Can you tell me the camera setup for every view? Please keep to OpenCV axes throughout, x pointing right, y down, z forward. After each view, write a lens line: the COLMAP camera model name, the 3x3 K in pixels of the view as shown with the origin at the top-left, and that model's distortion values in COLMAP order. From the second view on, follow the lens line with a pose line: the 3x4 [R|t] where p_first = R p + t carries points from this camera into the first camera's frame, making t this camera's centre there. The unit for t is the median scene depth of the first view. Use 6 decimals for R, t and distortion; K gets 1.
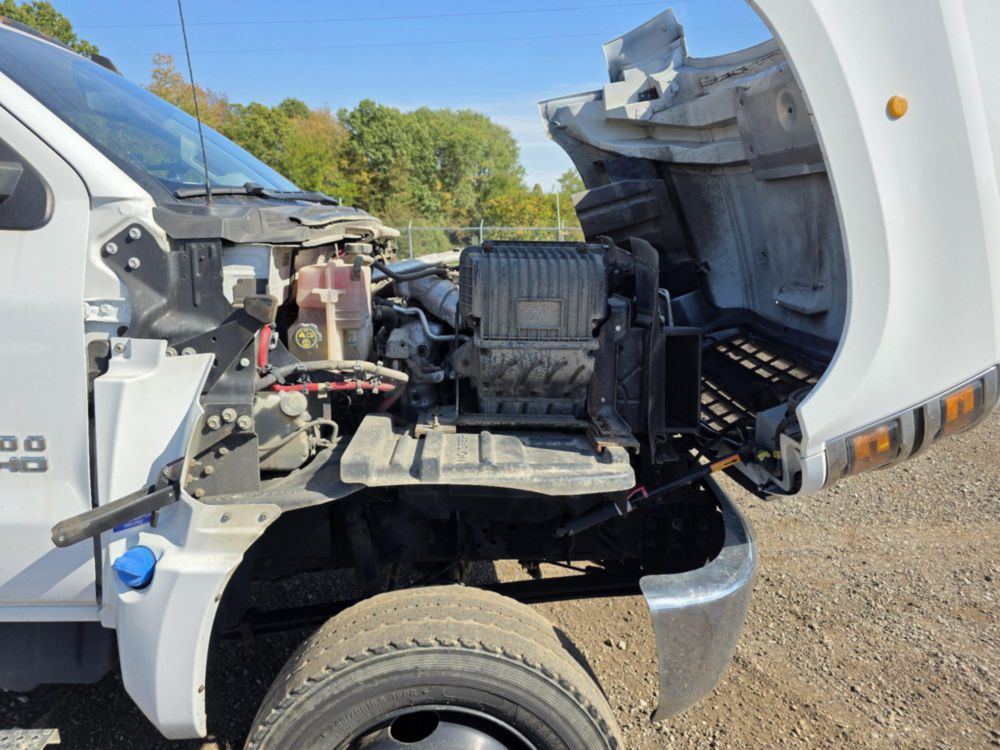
lens RADIAL K [[675.1, 0, 519.8], [0, 675.1, 357.0], [0, 0, 1]] dist [0.051978, -0.050733]
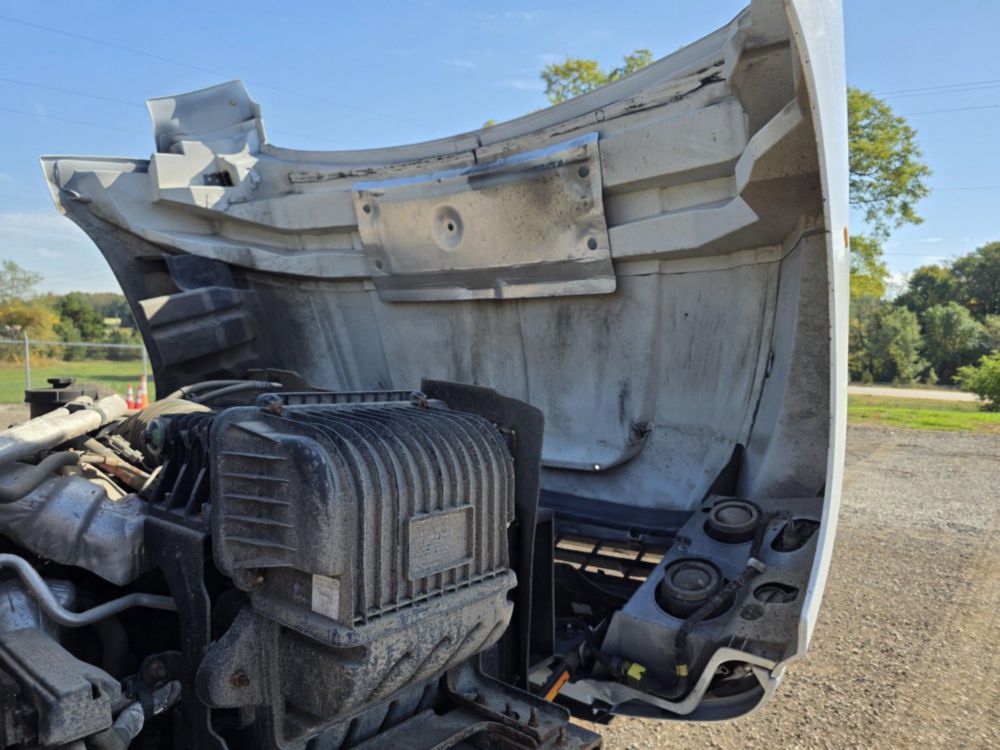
lens RADIAL K [[675.1, 0, 507.3], [0, 675.1, 389.1], [0, 0, 1]] dist [0.051978, -0.050733]
pose [[0.701590, -0.026475, 0.712089, -0.134440], [0.112609, 0.990872, -0.074109, -0.061471], [-0.703627, 0.132182, 0.698167, 0.275688]]
